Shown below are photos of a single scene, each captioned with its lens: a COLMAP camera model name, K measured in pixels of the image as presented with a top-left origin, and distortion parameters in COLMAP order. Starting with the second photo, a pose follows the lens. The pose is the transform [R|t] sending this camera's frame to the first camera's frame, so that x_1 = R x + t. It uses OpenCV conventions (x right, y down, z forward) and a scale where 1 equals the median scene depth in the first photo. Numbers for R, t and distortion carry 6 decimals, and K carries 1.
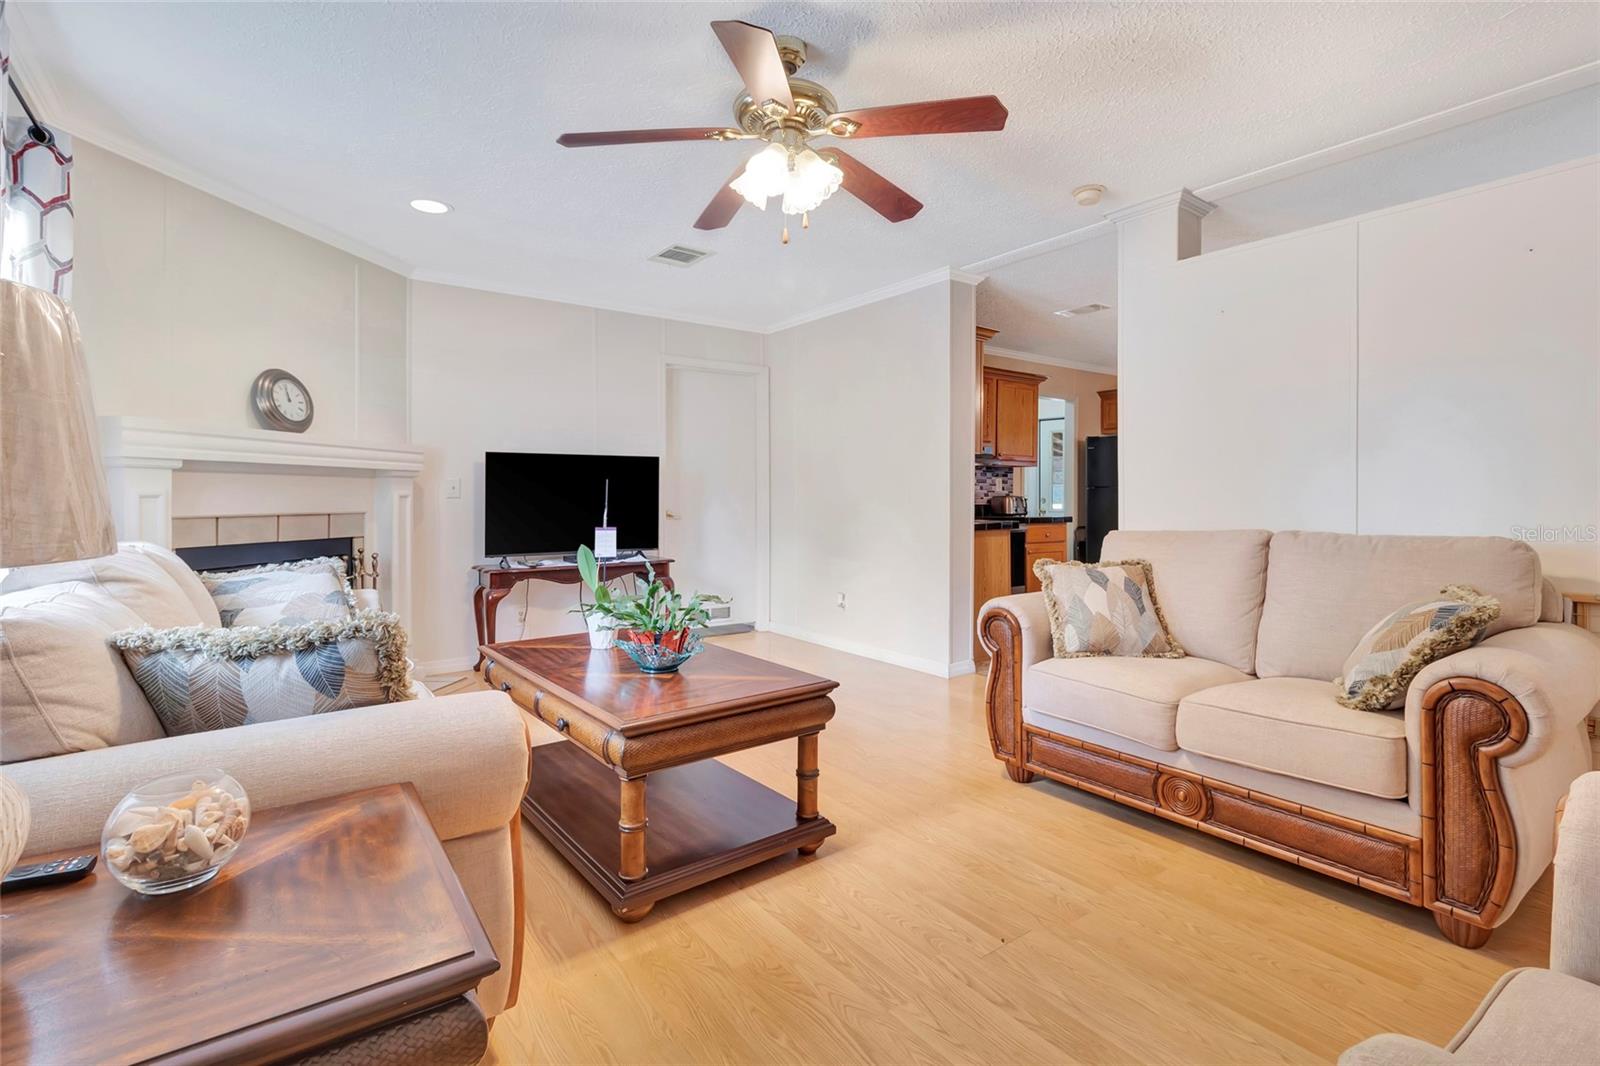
lens RADIAL K [[742.0, 0, 814.2], [0, 742.0, 488.7], [0, 0, 1]] dist [0.004757, 0.000883]
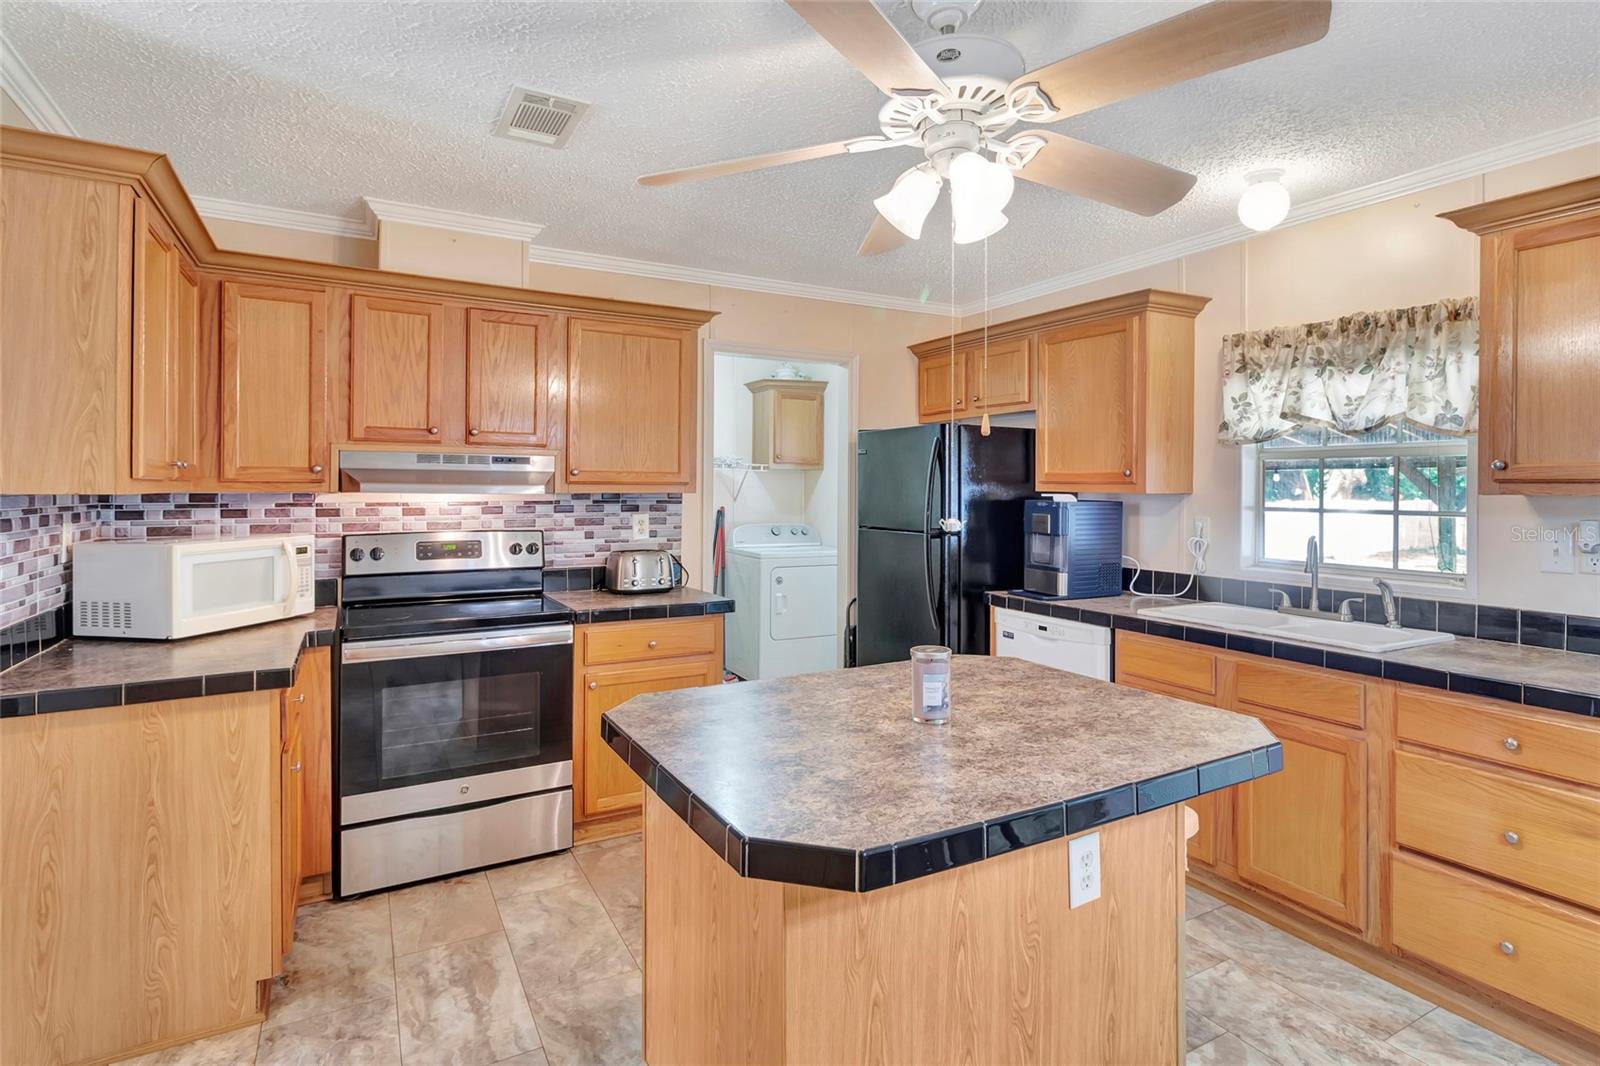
lens RADIAL K [[807.5, 0, 815.1], [0, 807.5, 484.7], [0, 0, 1]] dist [0.001068, -0.000250]
pose [[0.992902, -0.003717, -0.118874, 0.443786], [0.003984, 0.999990, 0.002002, -0.036091], [0.118865, -0.002462, 0.992907, 0.469532]]
